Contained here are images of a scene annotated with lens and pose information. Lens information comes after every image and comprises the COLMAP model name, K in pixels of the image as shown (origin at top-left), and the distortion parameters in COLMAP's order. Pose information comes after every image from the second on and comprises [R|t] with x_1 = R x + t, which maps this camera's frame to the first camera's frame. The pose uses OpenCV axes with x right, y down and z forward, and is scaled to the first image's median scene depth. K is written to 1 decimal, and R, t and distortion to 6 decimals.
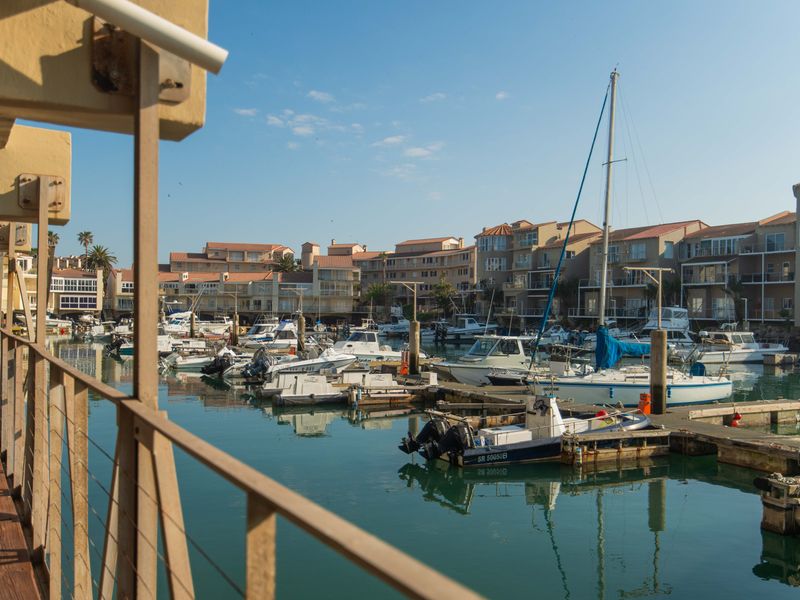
lens RADIAL K [[792.4, 0, 401.0], [0, 792.4, 297.4], [0, 0, 1]] dist [-0.012565, 0.000000]
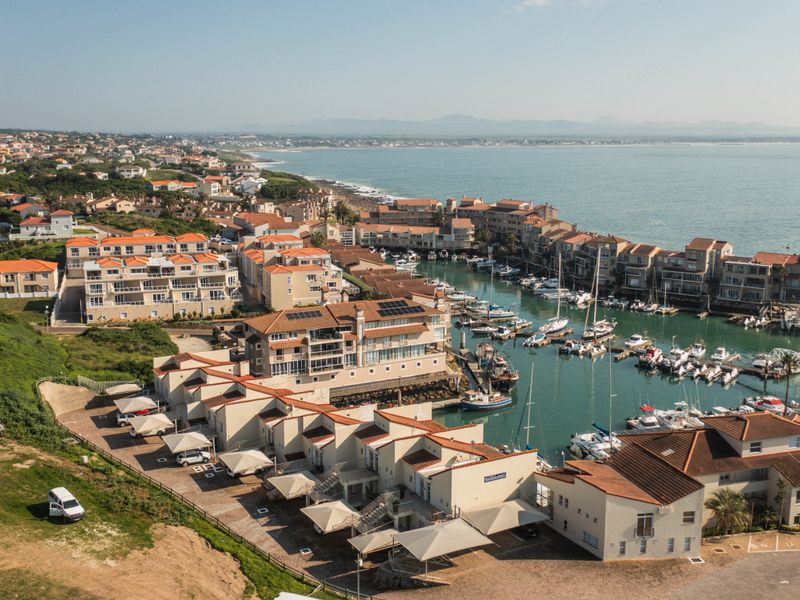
lens RADIAL K [[907.8, 0, 400.2], [0, 907.8, 300.0], [0, 0, 1]] dist [-0.000616, 0.000000]
pose [[0.984242, 0.023289, -0.175285, 0.315194], [0.012373, 0.979789, 0.199653, -0.571463], [0.176392, -0.198676, 0.964061, -2.405045]]
